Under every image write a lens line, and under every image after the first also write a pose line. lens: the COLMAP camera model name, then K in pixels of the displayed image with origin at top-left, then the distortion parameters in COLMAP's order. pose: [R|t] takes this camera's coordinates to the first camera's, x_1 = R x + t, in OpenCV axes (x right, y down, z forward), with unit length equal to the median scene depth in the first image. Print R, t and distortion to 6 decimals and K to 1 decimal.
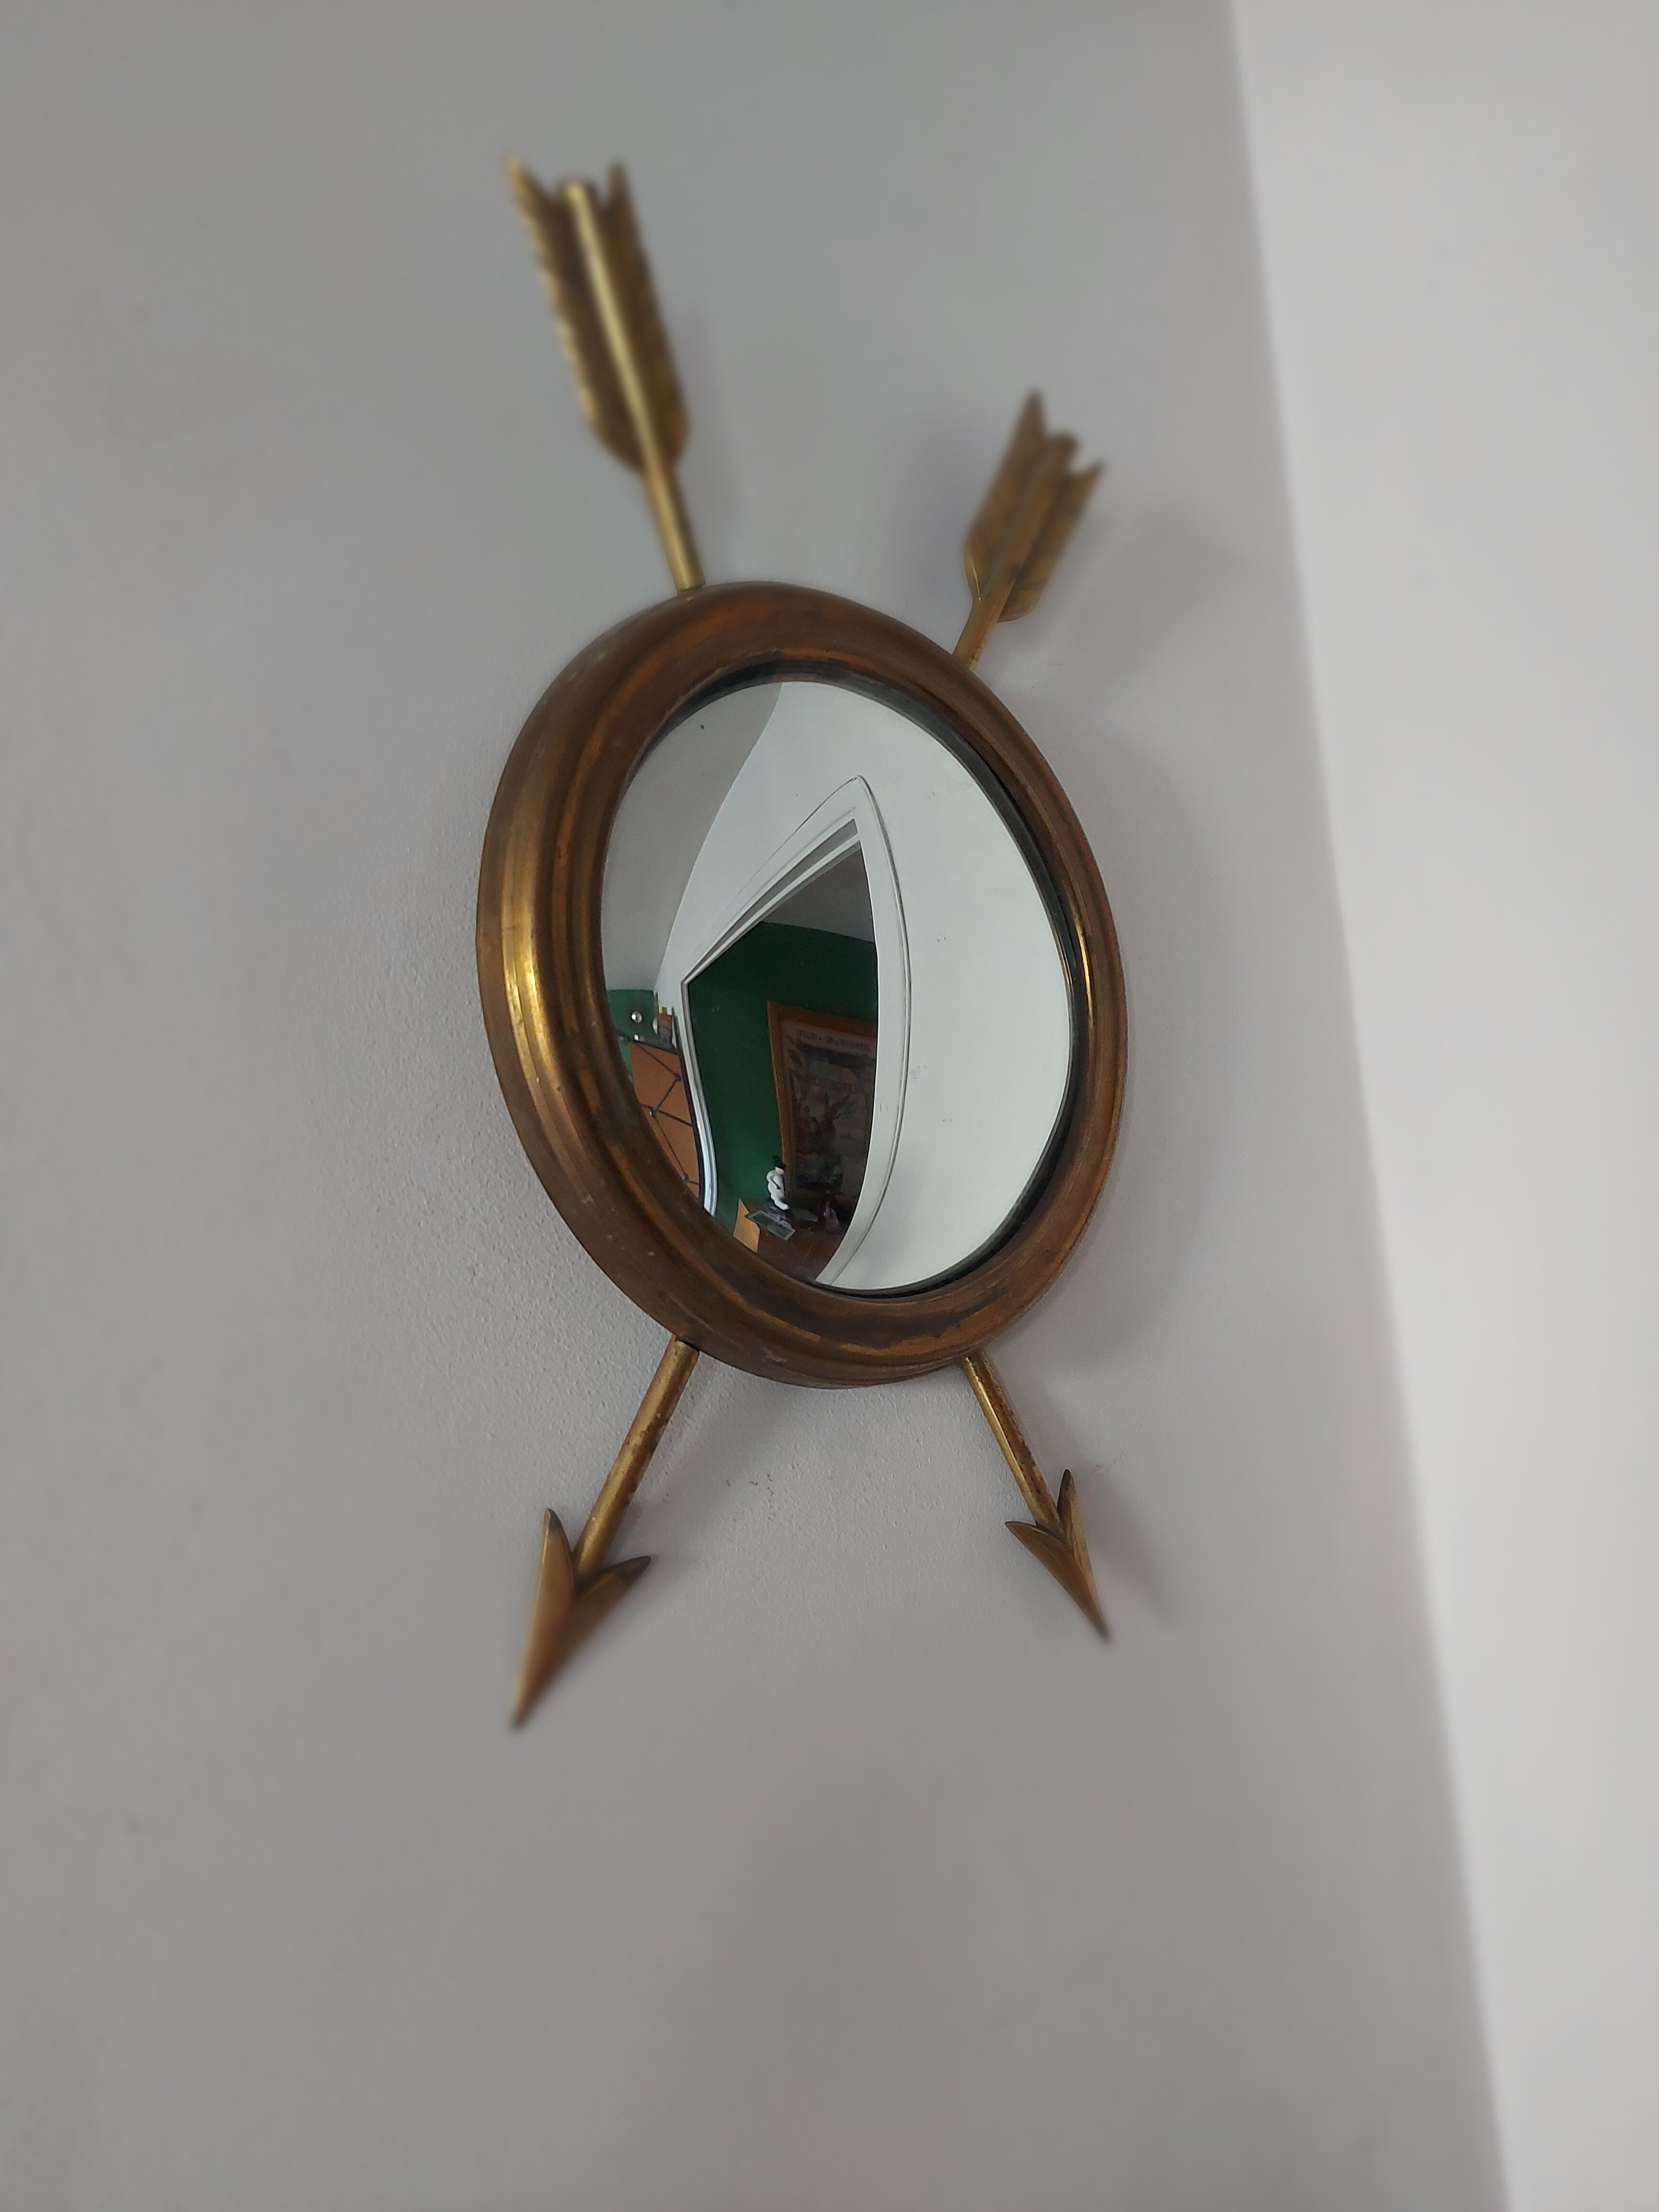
lens RADIAL K [[1565.3, 0, 837.6], [0, 1565.3, 1077.4], [0, 0, 1]] dist [0.070989, -0.062584]
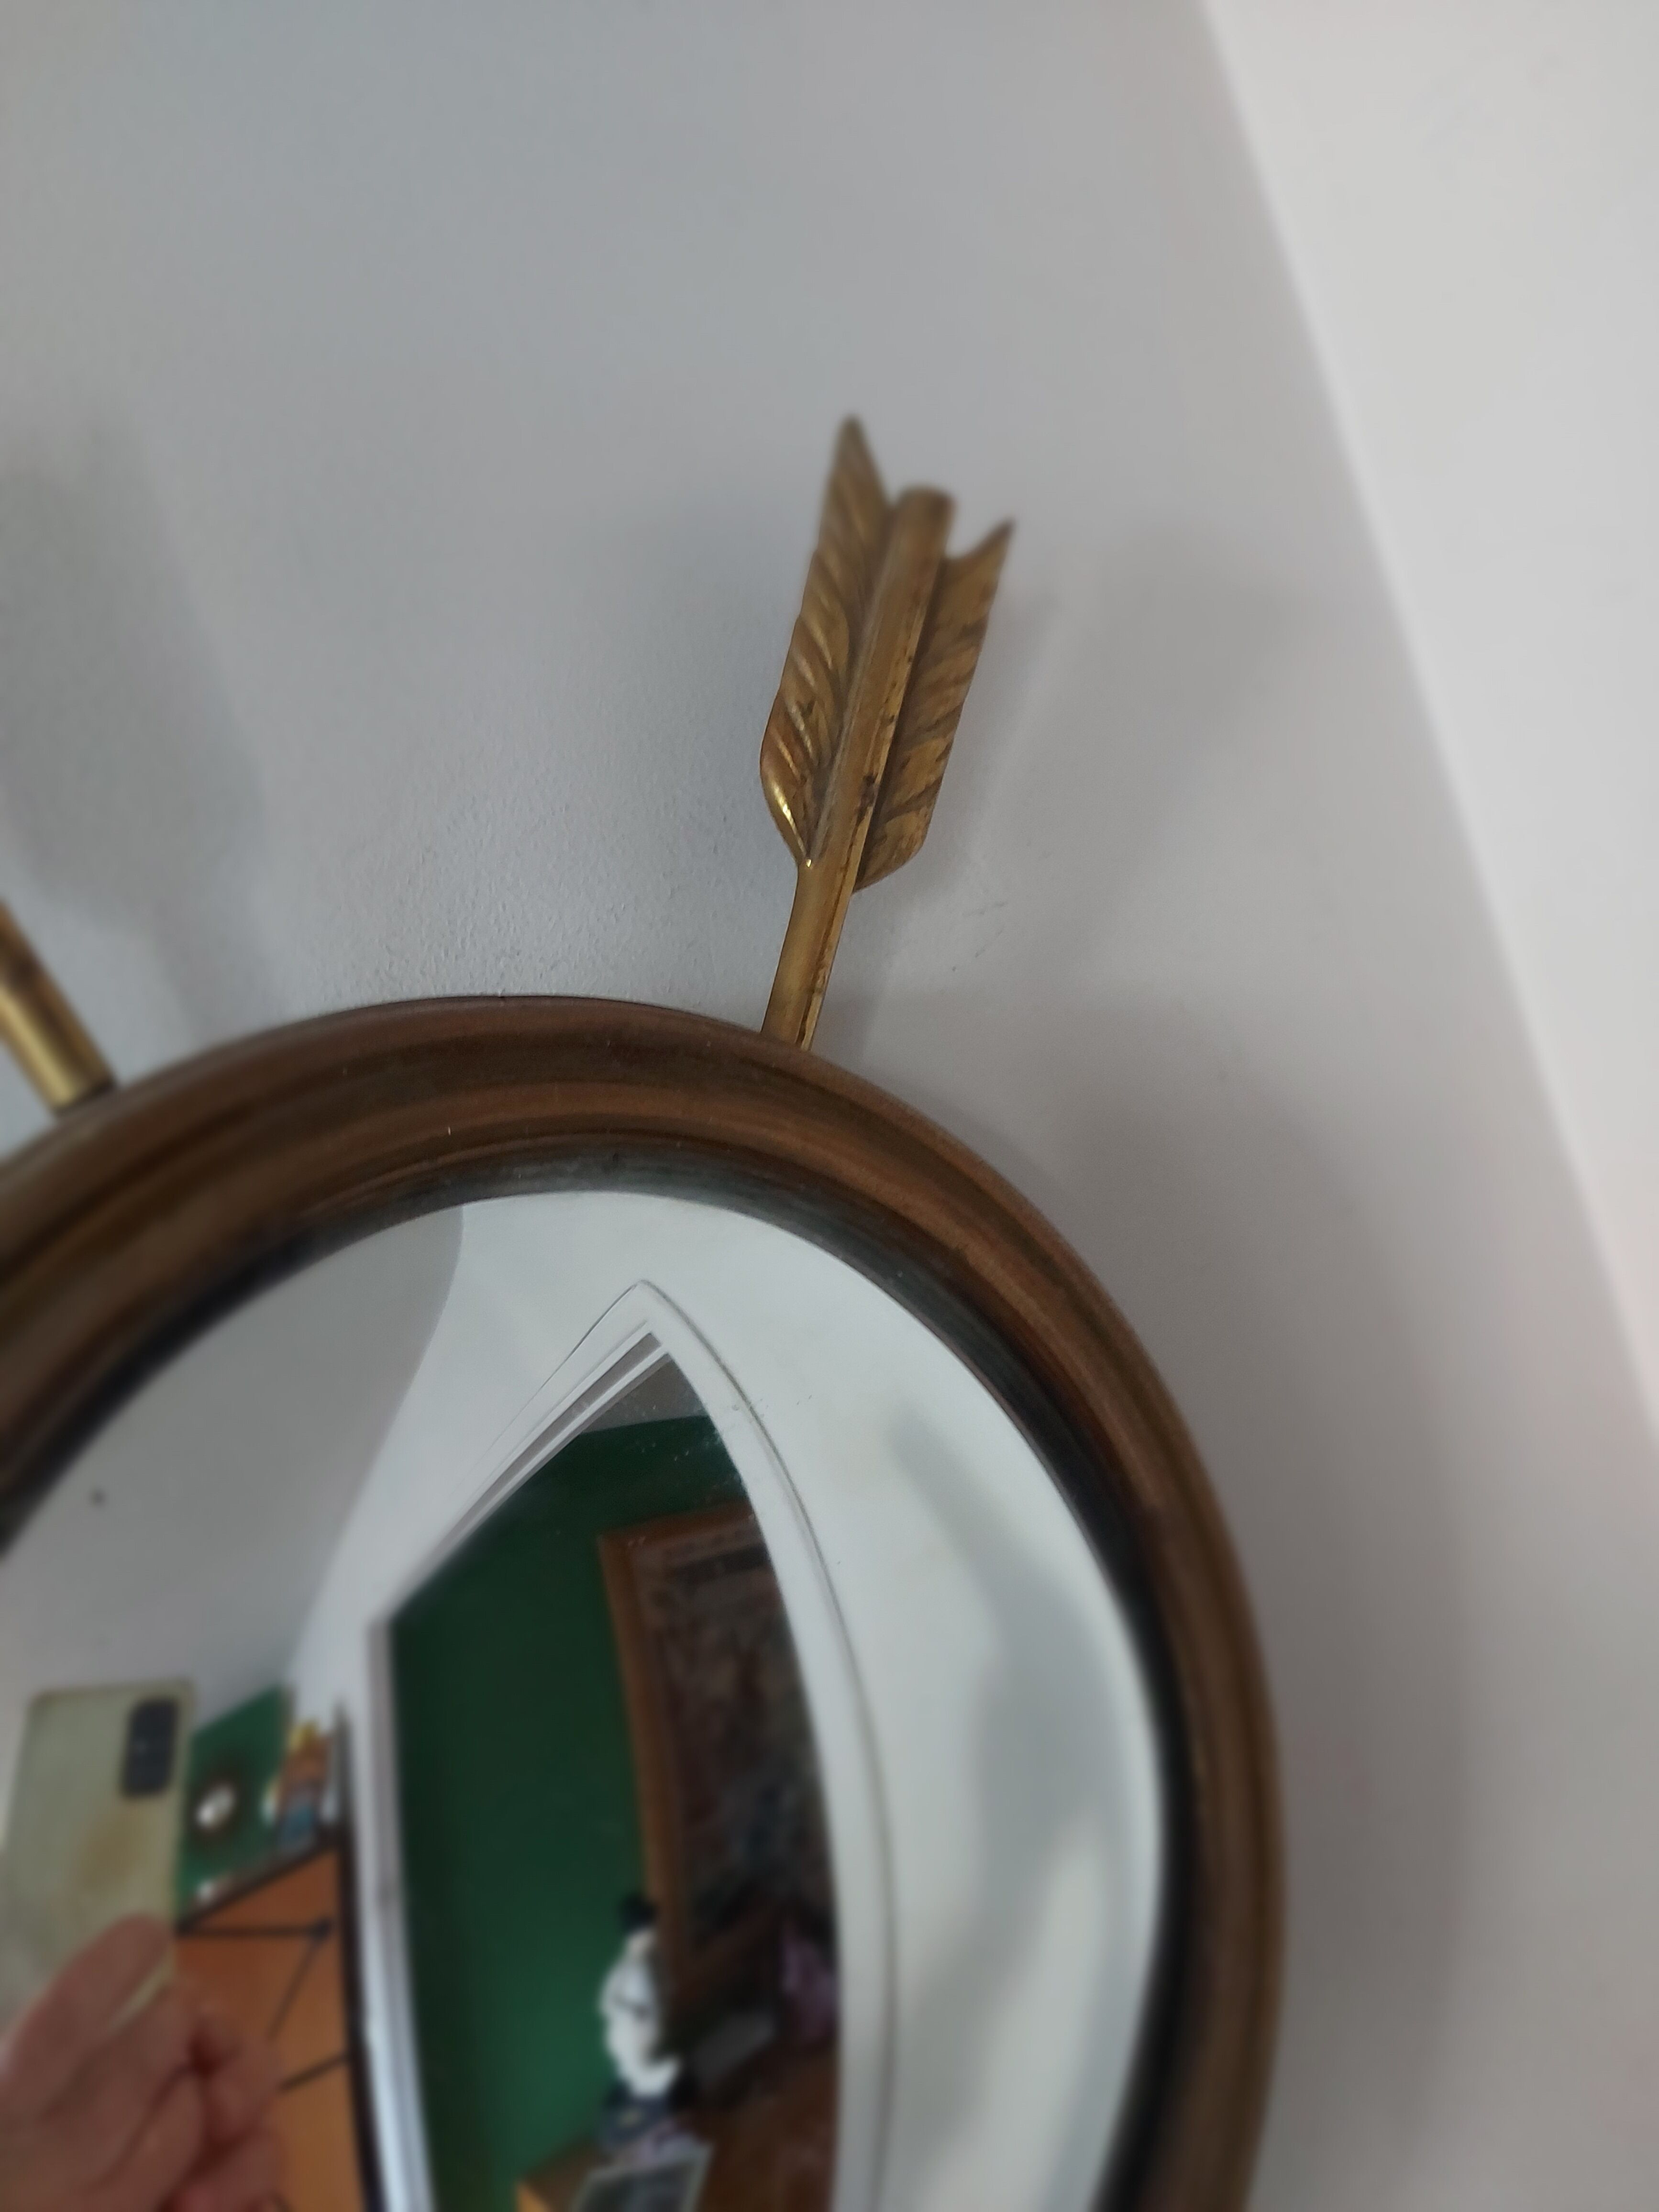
lens RADIAL K [[1447.9, 0, 763.1], [0, 1447.9, 1146.0], [0, 0, 1]] dist [0.052250, 0.005946]
pose [[0.977916, -0.181207, -0.104133, 0.128328], [0.187141, 0.981045, 0.050289, -0.285772], [0.093047, -0.068666, 0.993291, 0.630117]]
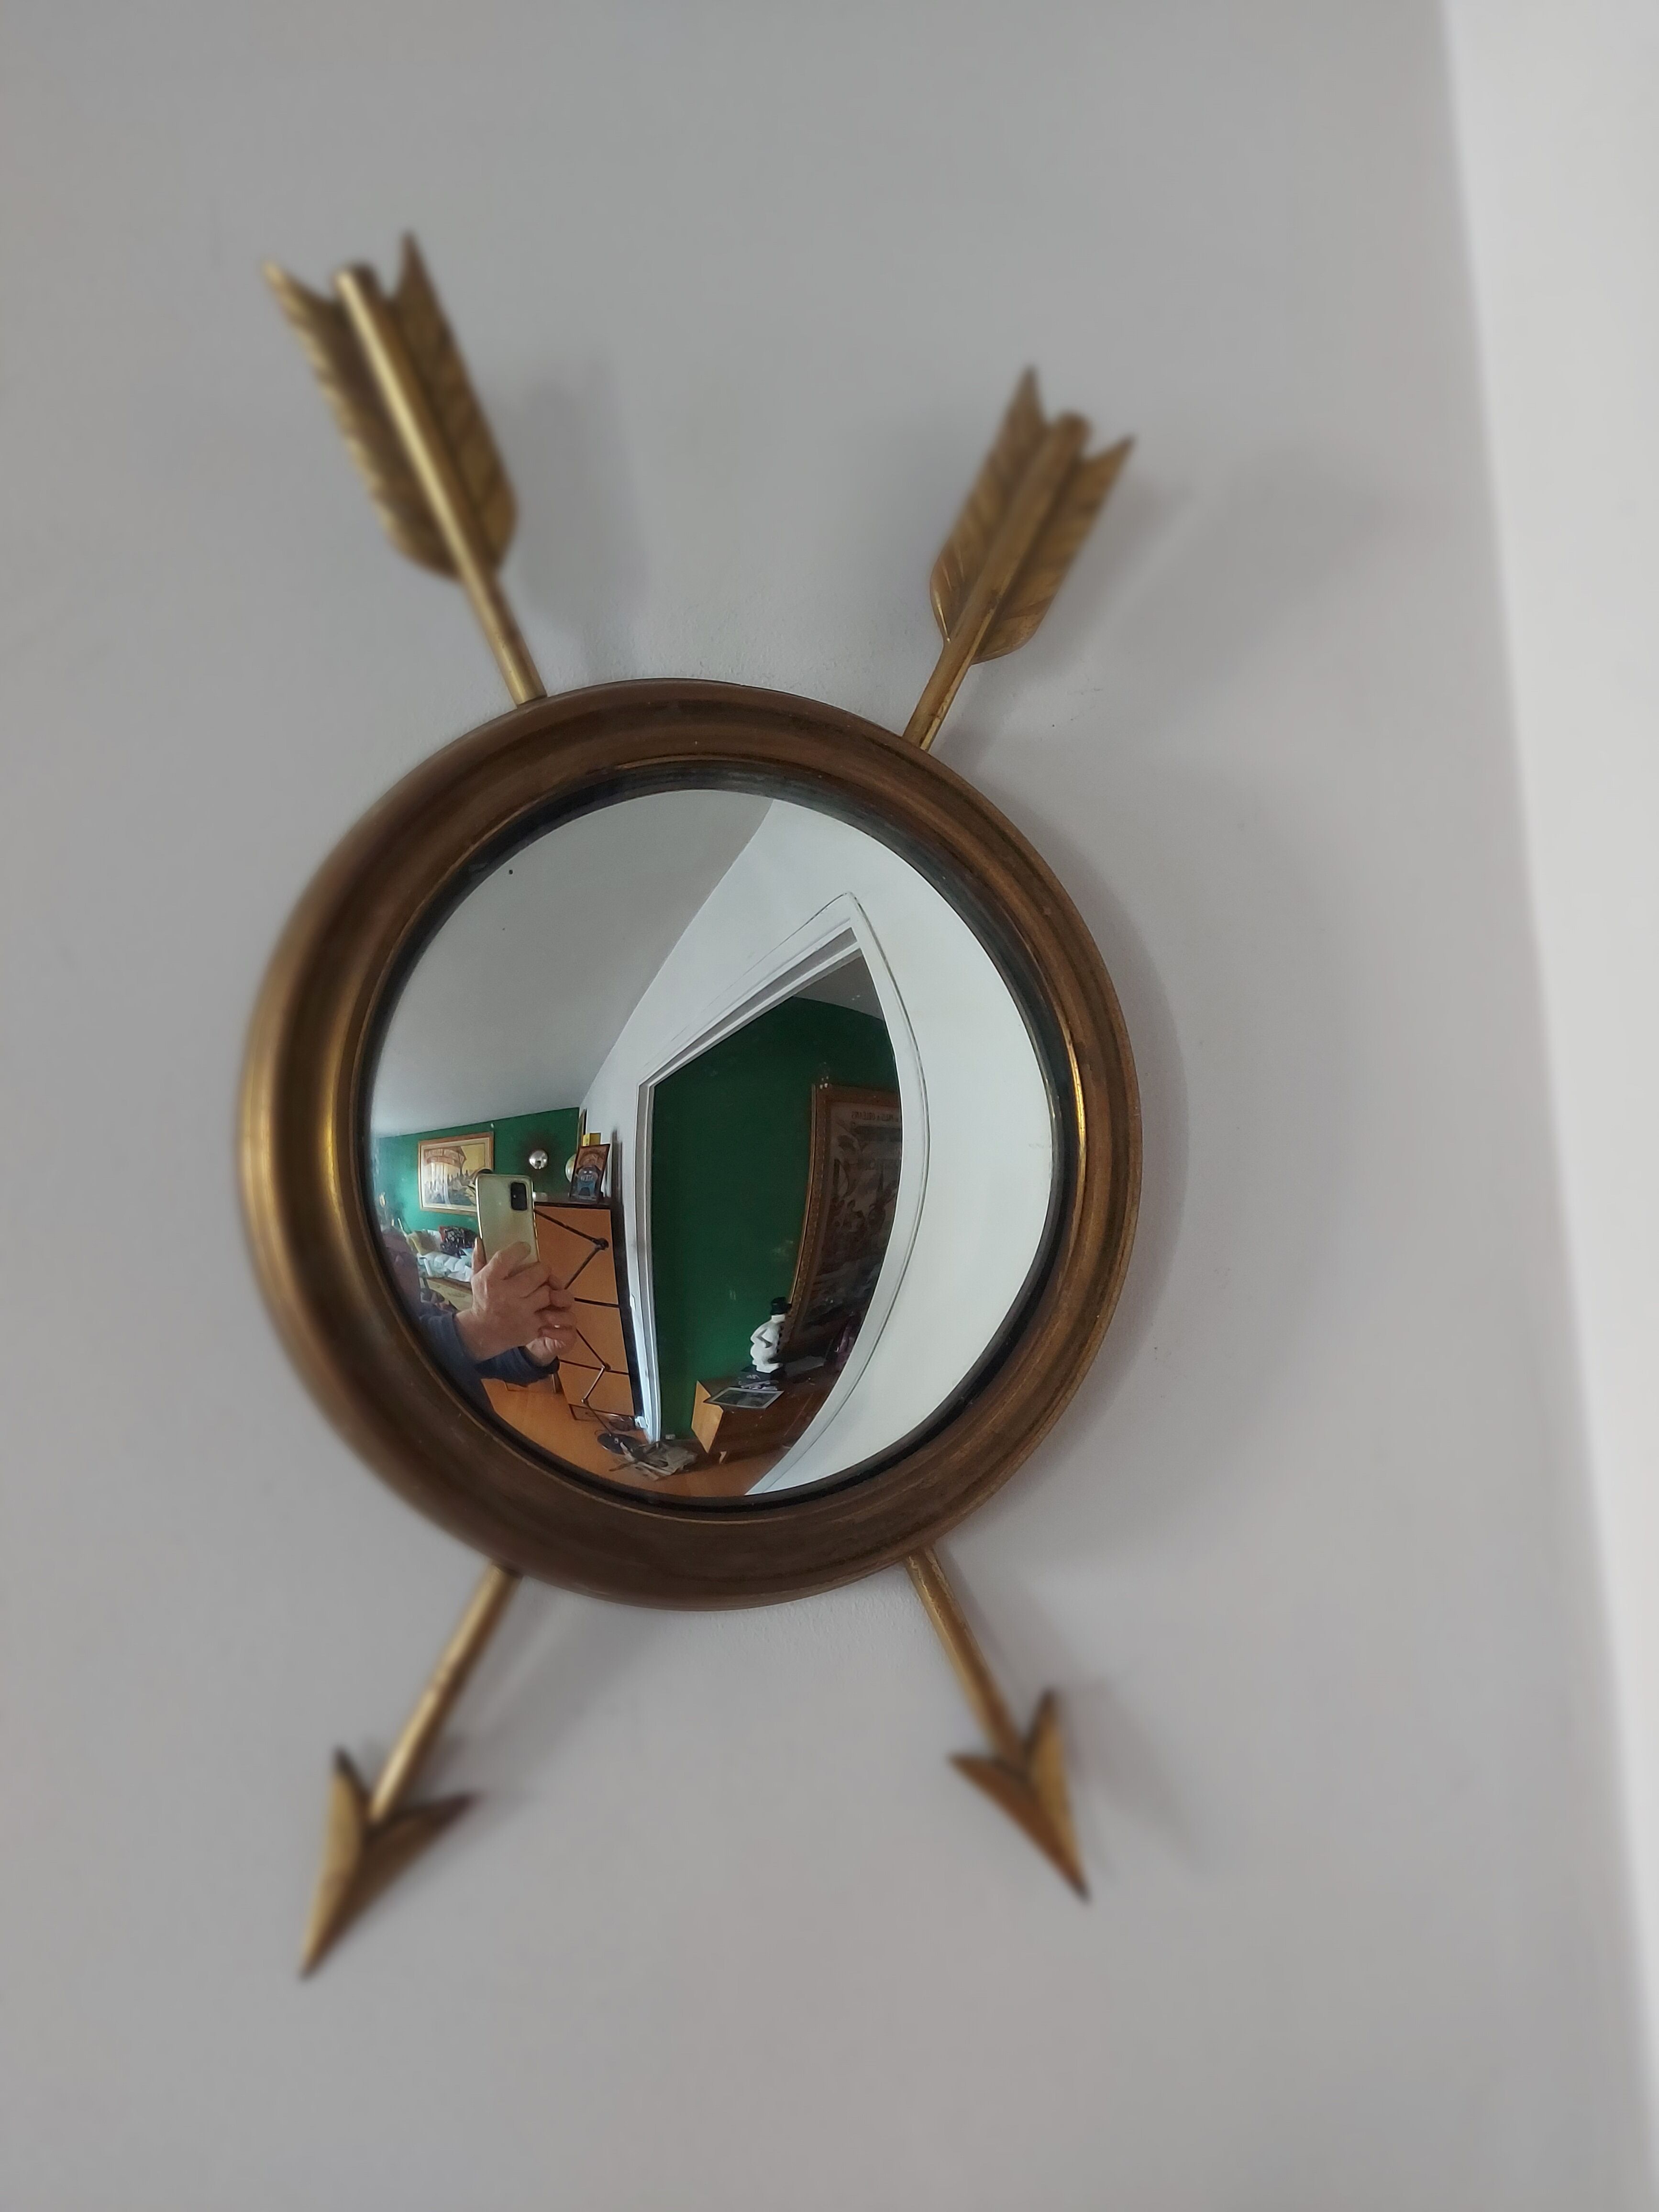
lens RADIAL K [[1565.3, 0, 837.8], [0, 1565.3, 1087.2], [0, 0, 1]] dist [0.070989, -0.062584]
pose [[0.941514, -0.024720, -0.336065, 0.368725], [0.045451, 0.997508, 0.053961, -0.135903], [0.333894, -0.066080, 0.940292, 0.209255]]
